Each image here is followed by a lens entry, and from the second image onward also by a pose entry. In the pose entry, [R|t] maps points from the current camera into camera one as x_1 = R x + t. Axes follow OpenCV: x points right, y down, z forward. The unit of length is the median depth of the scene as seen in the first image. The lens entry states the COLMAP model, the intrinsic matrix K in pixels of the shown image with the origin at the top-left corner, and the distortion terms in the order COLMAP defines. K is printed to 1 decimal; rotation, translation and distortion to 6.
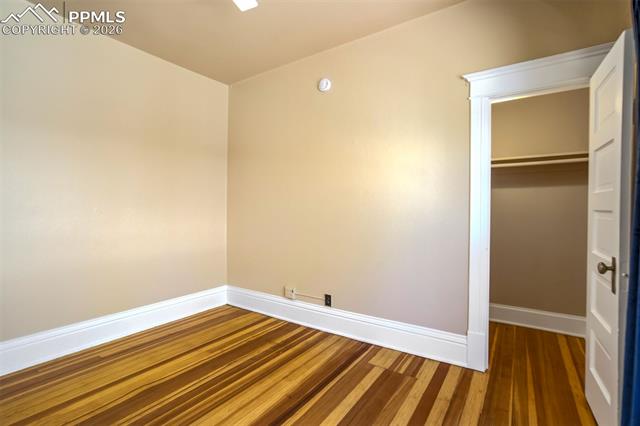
lens RADIAL K [[299.1, 0, 321.8], [0, 299.1, 215.6], [0, 0, 1]] dist [-0.034458, 0.016504]
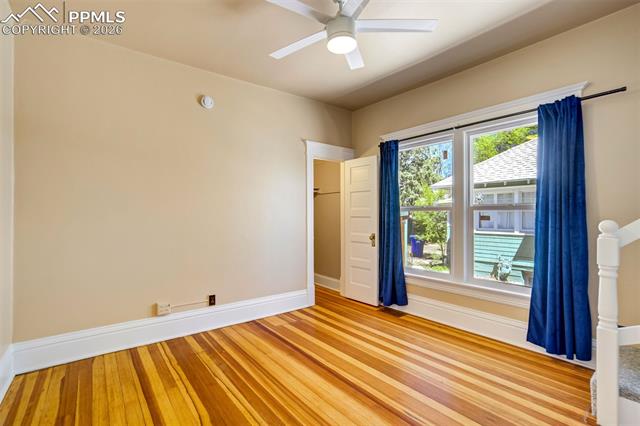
lens RADIAL K [[299.1, 0, 323.4], [0, 299.1, 212.2], [0, 0, 1]] dist [-0.034458, 0.016504]
pose [[0.311718, 0.001875, 0.950173, -0.979318], [0.022686, 0.999698, -0.009415, -0.019989], [-0.949904, 0.024491, 0.311581, 0.296514]]
